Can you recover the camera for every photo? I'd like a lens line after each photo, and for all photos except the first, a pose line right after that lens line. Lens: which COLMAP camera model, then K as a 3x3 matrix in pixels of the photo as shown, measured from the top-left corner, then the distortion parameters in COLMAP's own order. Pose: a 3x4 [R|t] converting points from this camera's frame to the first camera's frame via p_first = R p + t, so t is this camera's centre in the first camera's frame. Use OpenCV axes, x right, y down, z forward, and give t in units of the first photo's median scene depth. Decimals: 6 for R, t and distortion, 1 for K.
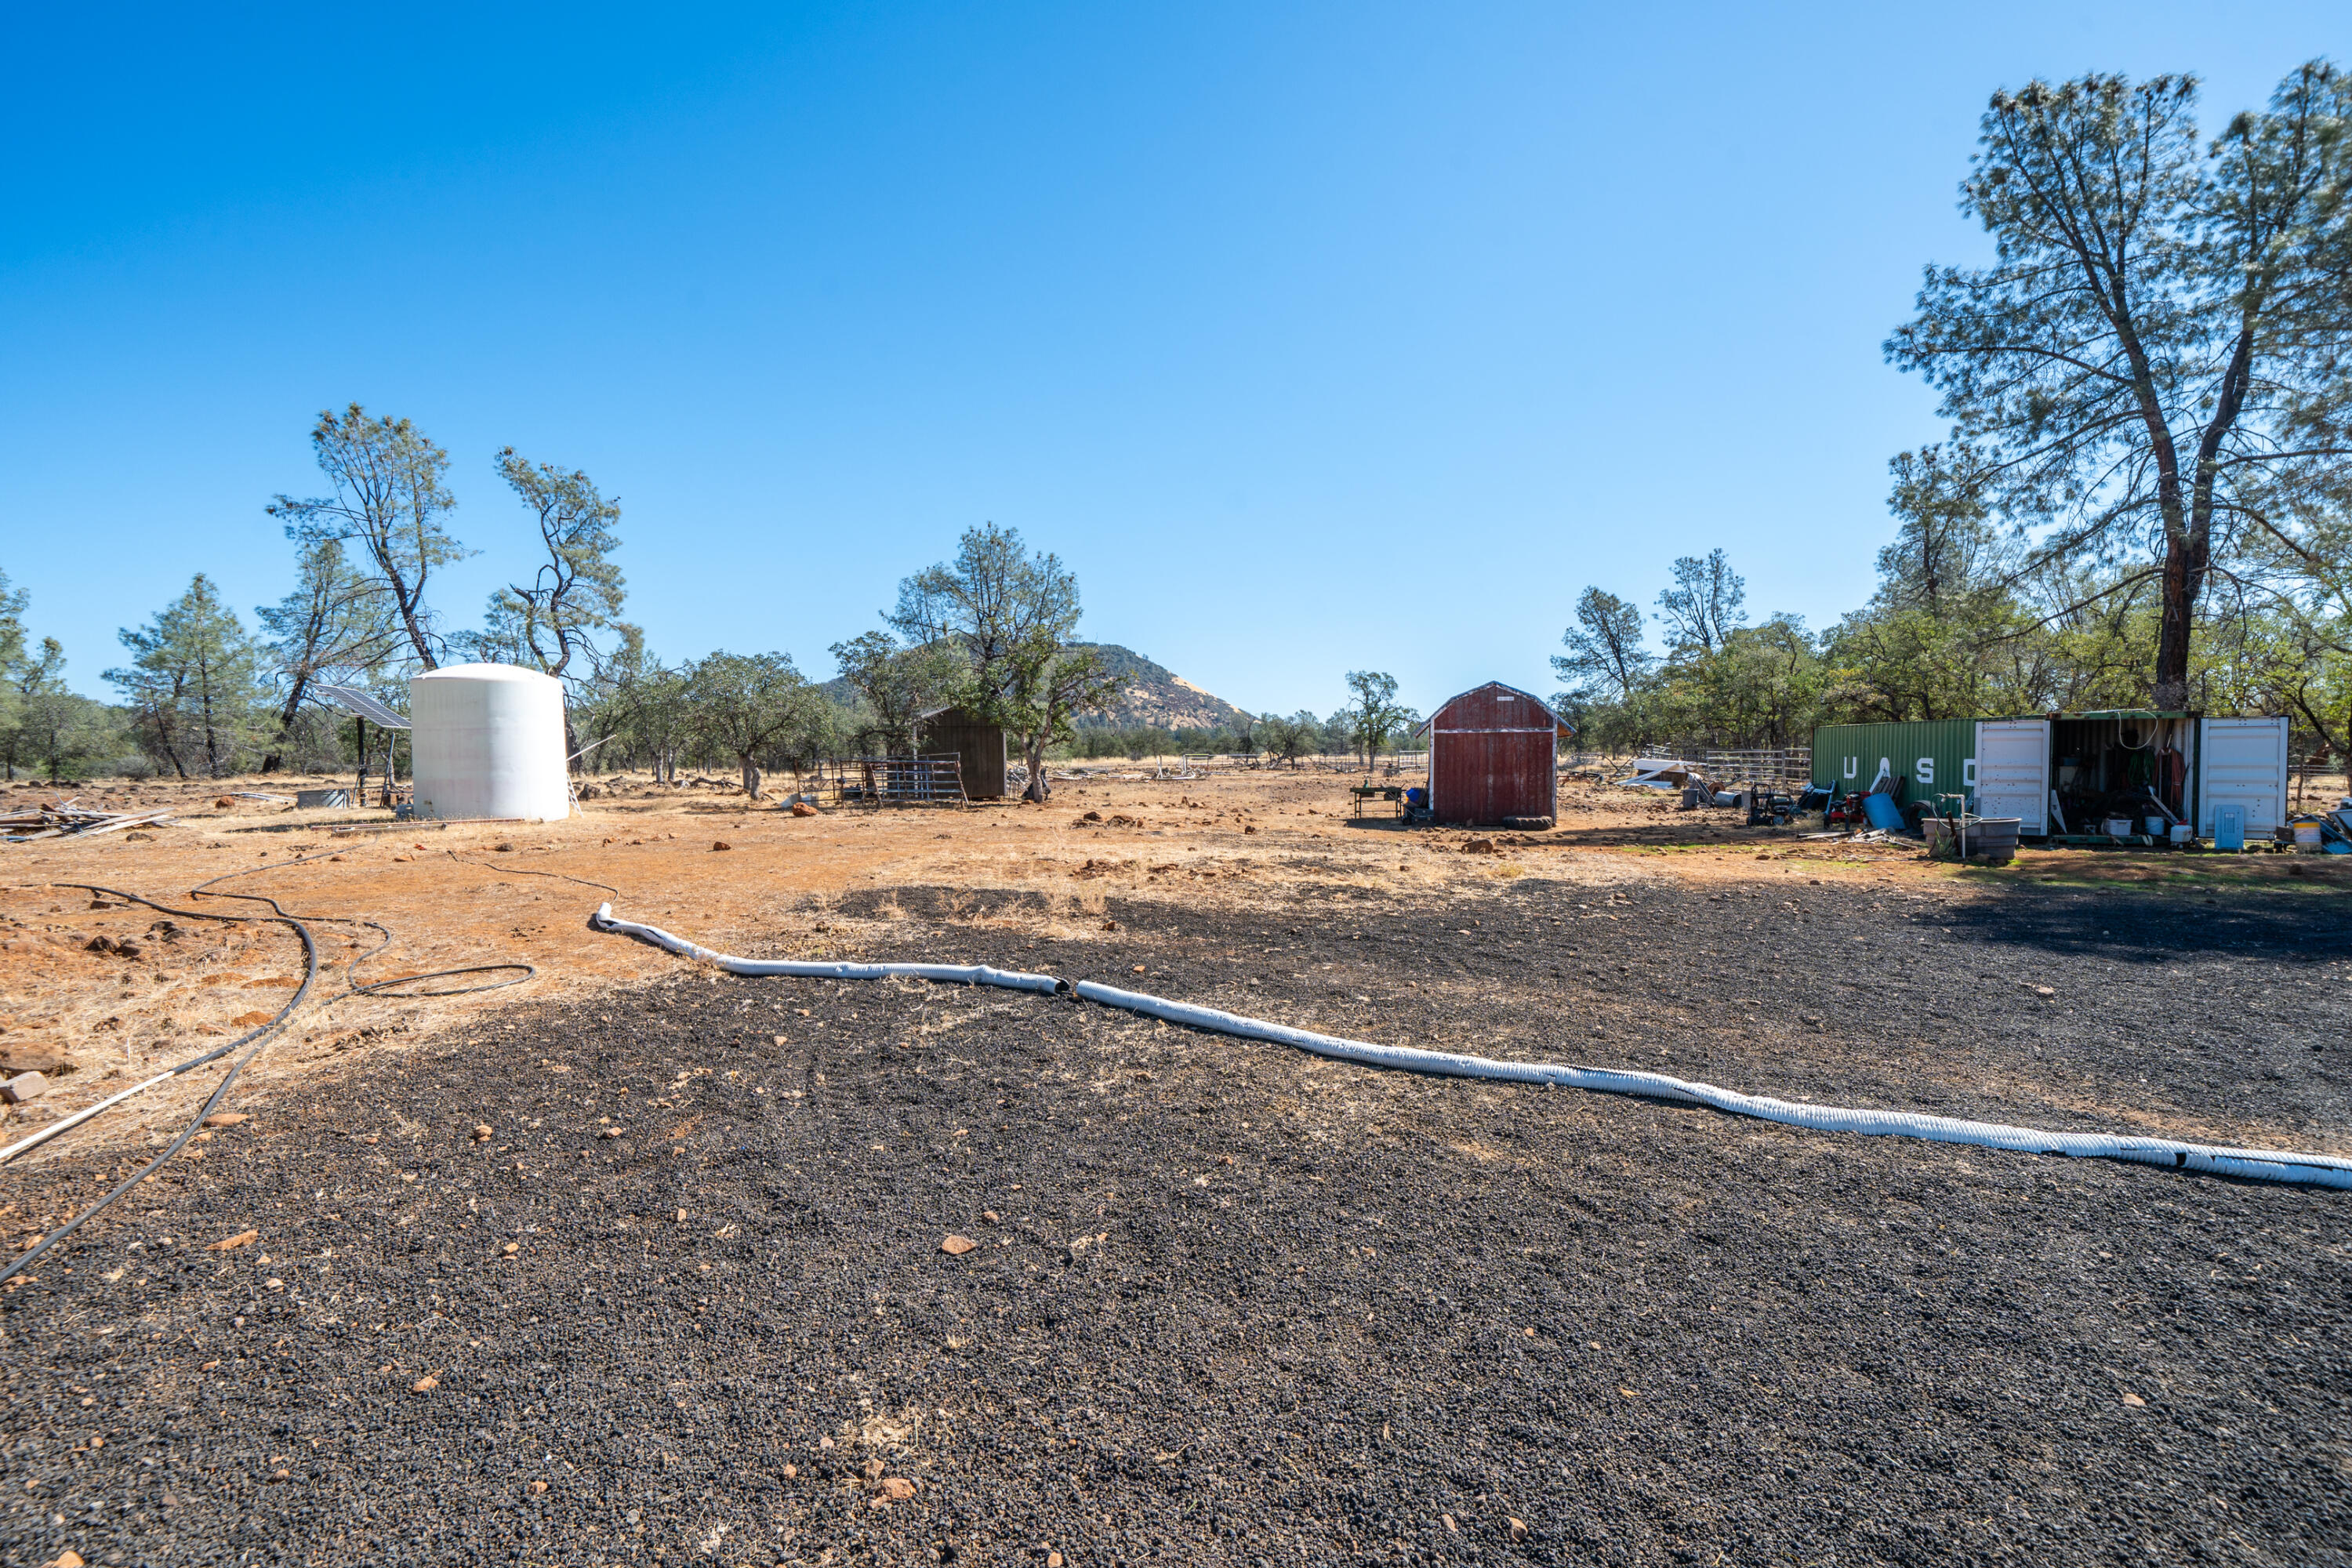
lens RADIAL K [[1039.4, 0, 1177.6], [0, 1039.4, 781.2], [0, 0, 1]] dist [0.002560, 0.000264]
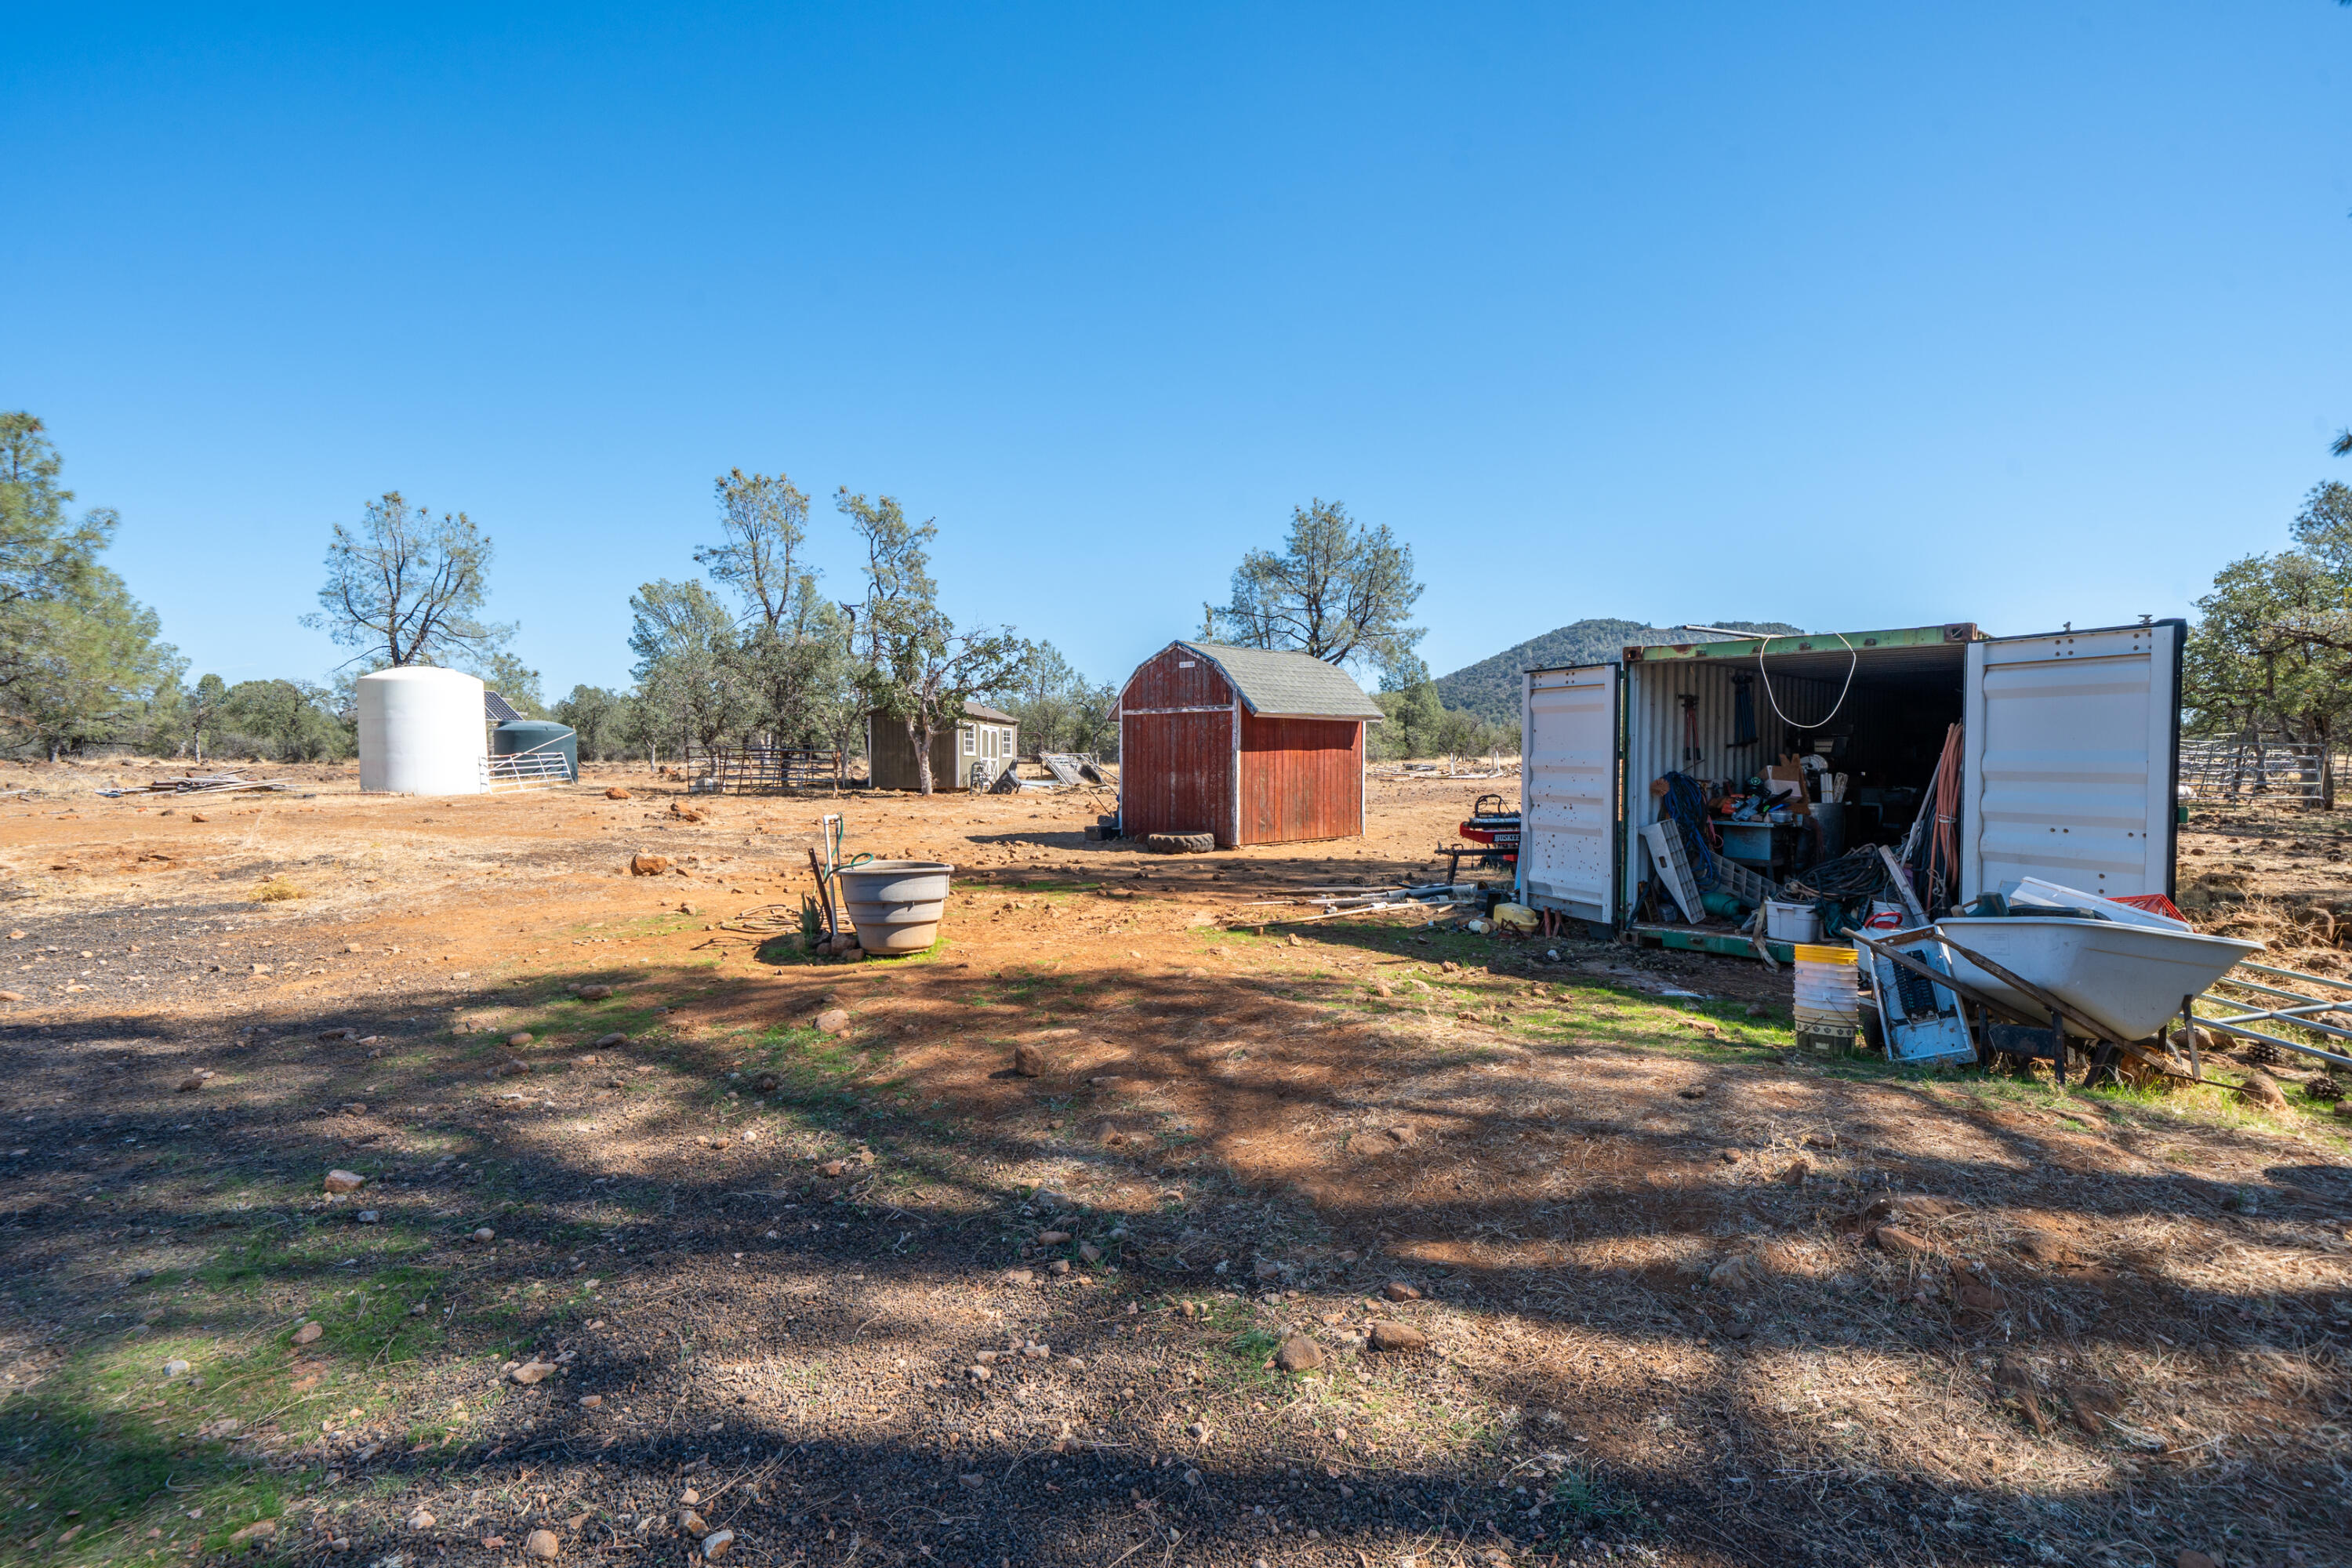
lens RADIAL K [[1030.1, 0, 1176.2], [0, 1030.1, 776.0], [0, 0, 1]] dist [-0.000744, -0.000010]
pose [[0.848978, 0.020624, -0.528025, 0.208376], [-0.017700, 0.999787, 0.010592, -0.003376], [0.528131, 0.000354, 0.849163, 0.123323]]
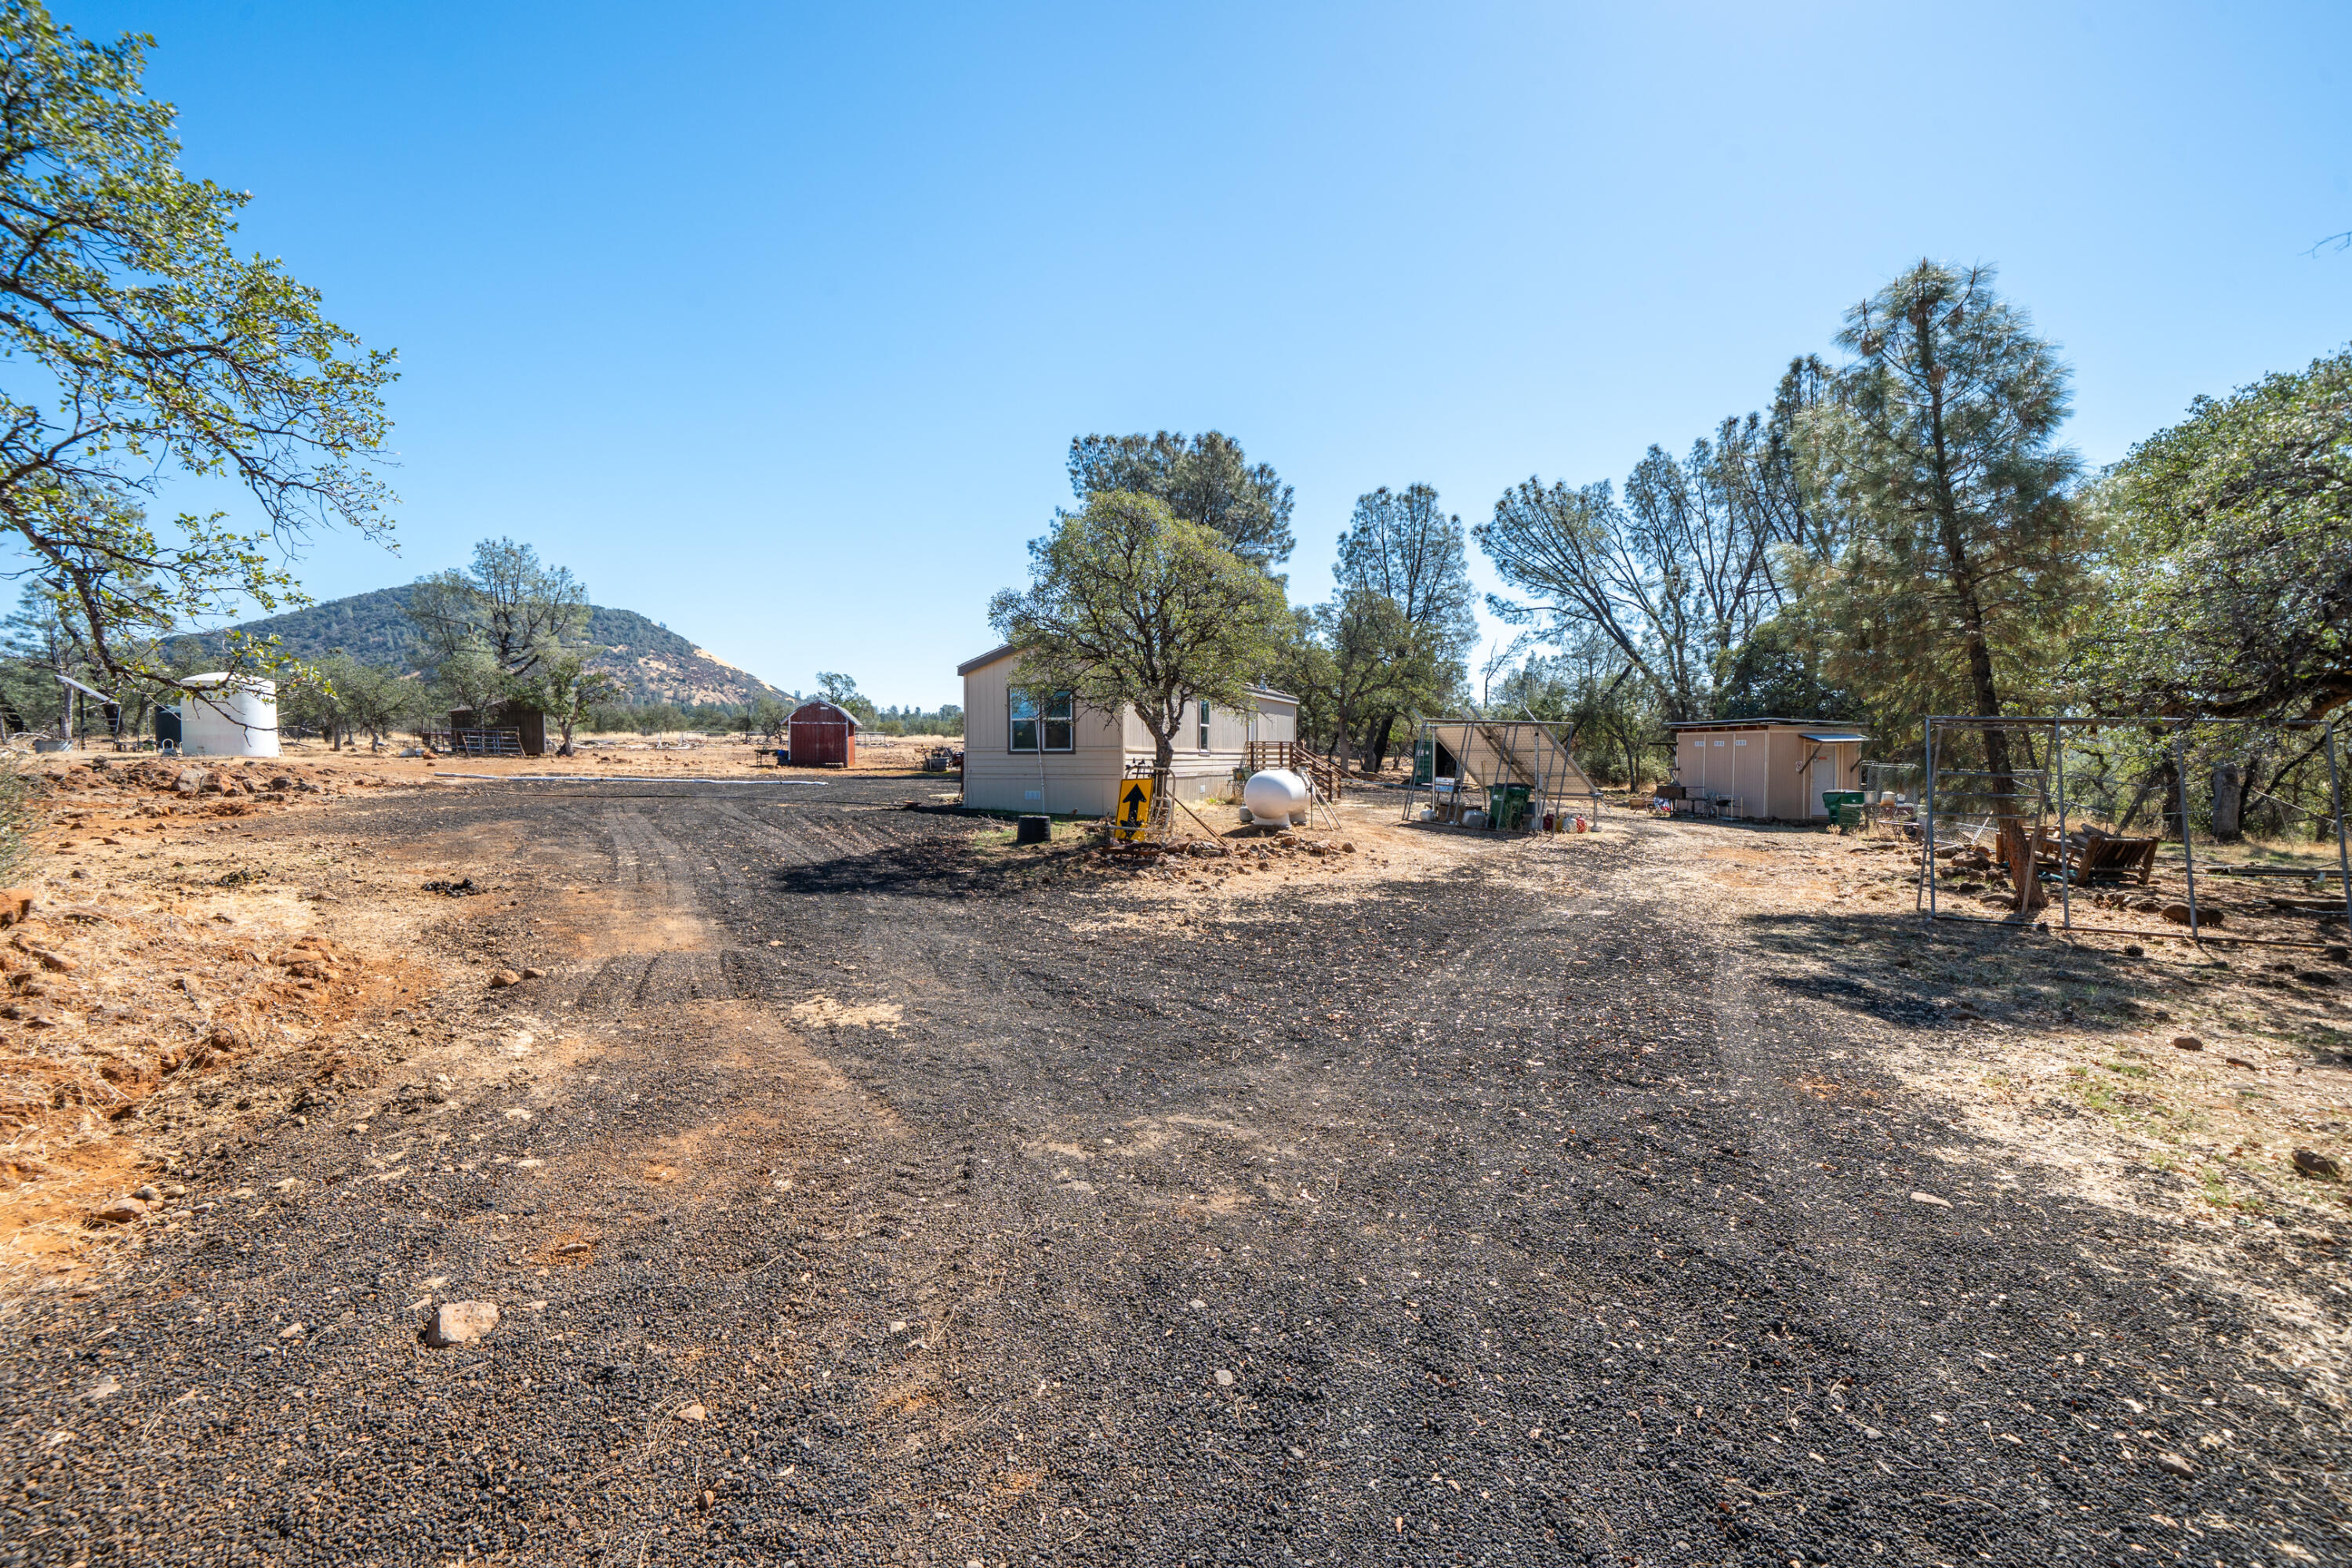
lens RADIAL K [[1039.4, 0, 1178.1], [0, 1039.4, 782.7], [0, 0, 1]] dist [0.002560, 0.000264]
pose [[0.910038, 0.002014, 0.414520, 0.032099], [-0.009941, 0.999807, 0.016967, 0.011025], [-0.414406, -0.019561, 0.909882, -0.443673]]
